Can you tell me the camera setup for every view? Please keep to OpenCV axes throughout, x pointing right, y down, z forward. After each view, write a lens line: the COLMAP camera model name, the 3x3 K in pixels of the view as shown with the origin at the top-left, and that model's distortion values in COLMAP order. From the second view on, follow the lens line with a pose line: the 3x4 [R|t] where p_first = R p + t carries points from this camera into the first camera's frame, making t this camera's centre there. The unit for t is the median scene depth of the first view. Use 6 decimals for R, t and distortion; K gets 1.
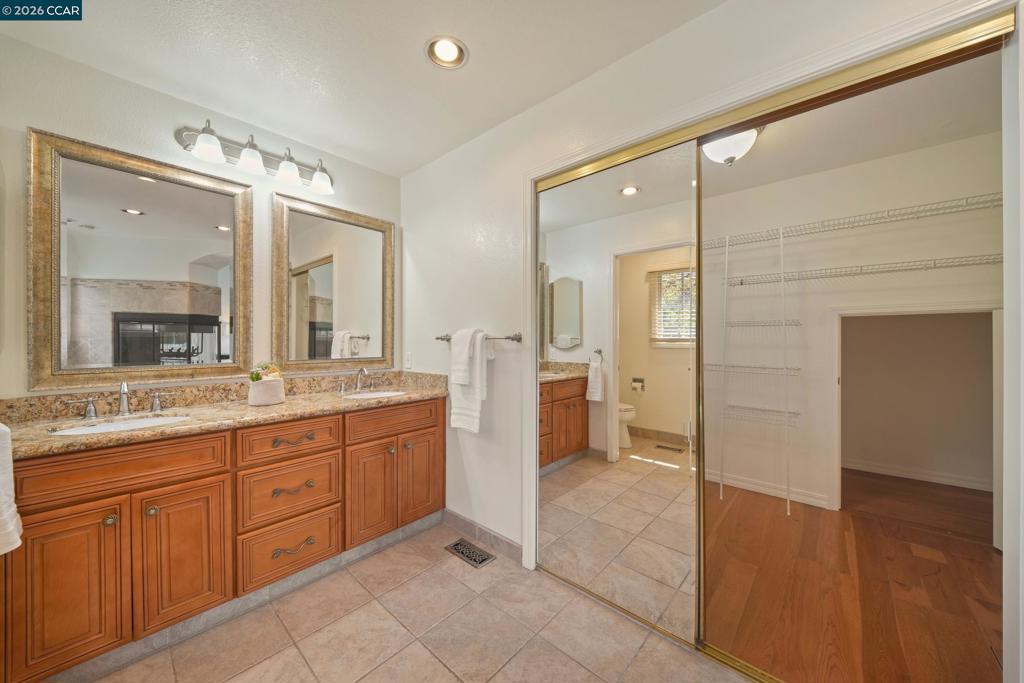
lens RADIAL K [[358.4, 0, 516.5], [0, 358.4, 336.1], [0, 0, 1]] dist [0.016634, -0.010068]
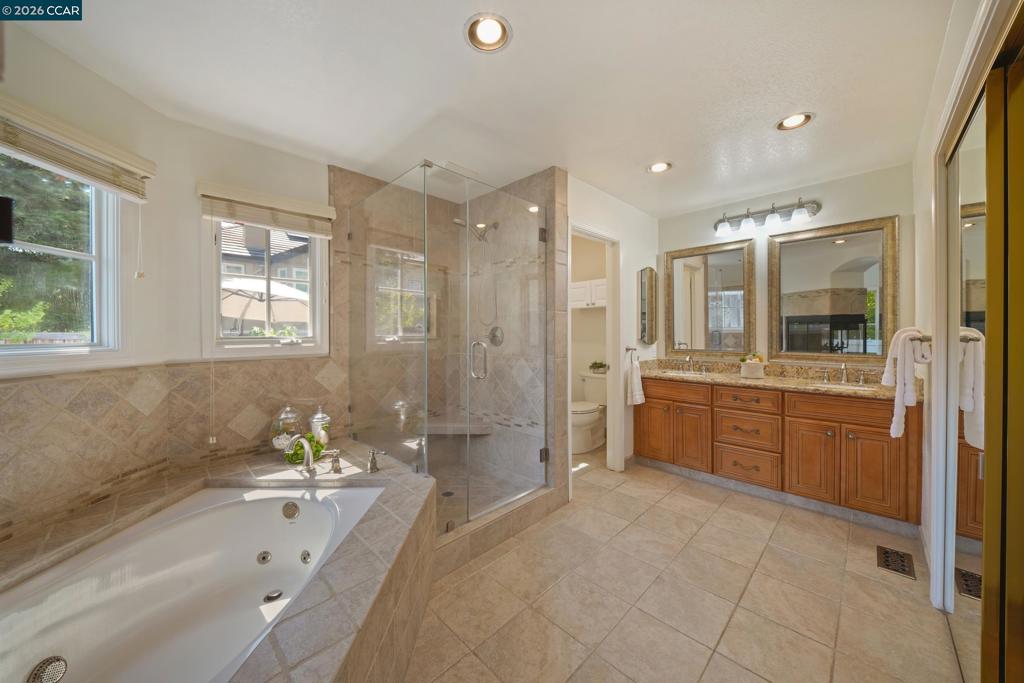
lens RADIAL K [[357.6, 0, 511.1], [0, 357.6, 332.1], [0, 0, 1]] dist [0.000910, -0.005042]
pose [[-0.061593, -0.008133, -0.998068, 0.942033], [0.006571, 0.999942, -0.008554, -0.005714], [0.998080, -0.007086, -0.061536, 0.051114]]
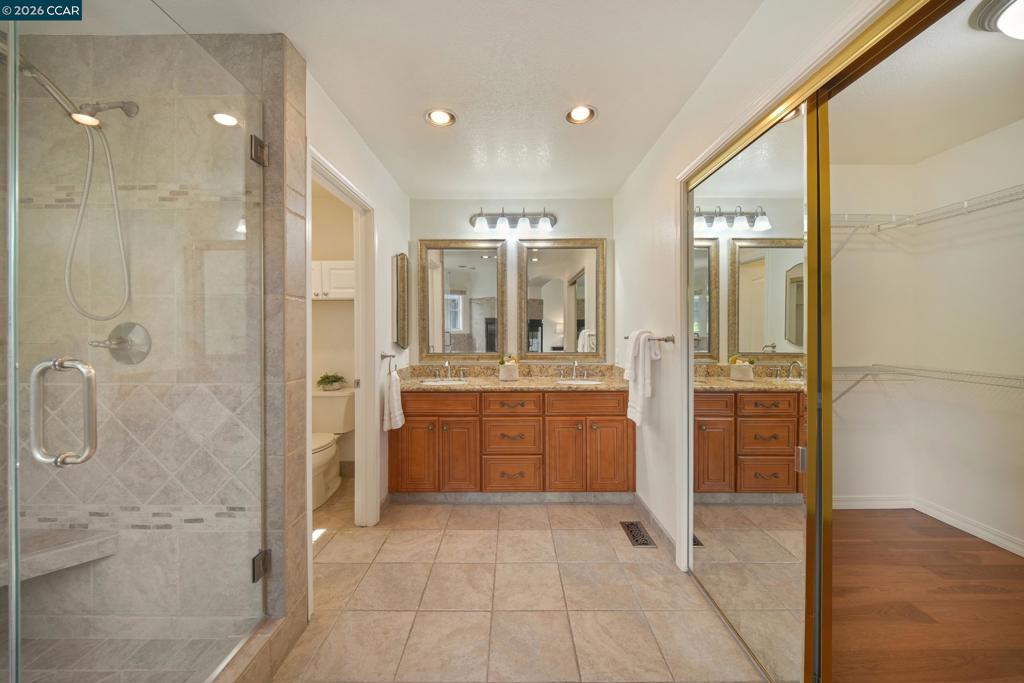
lens RADIAL K [[357.6, 0, 511.1], [0, 357.6, 332.1], [0, 0, 1]] dist [0.000910, -0.005042]
pose [[0.661207, -0.009618, -0.750142, 0.470148], [0.010154, 0.999941, -0.003870, -0.012285], [0.750135, -0.005058, 0.661265, -0.002732]]
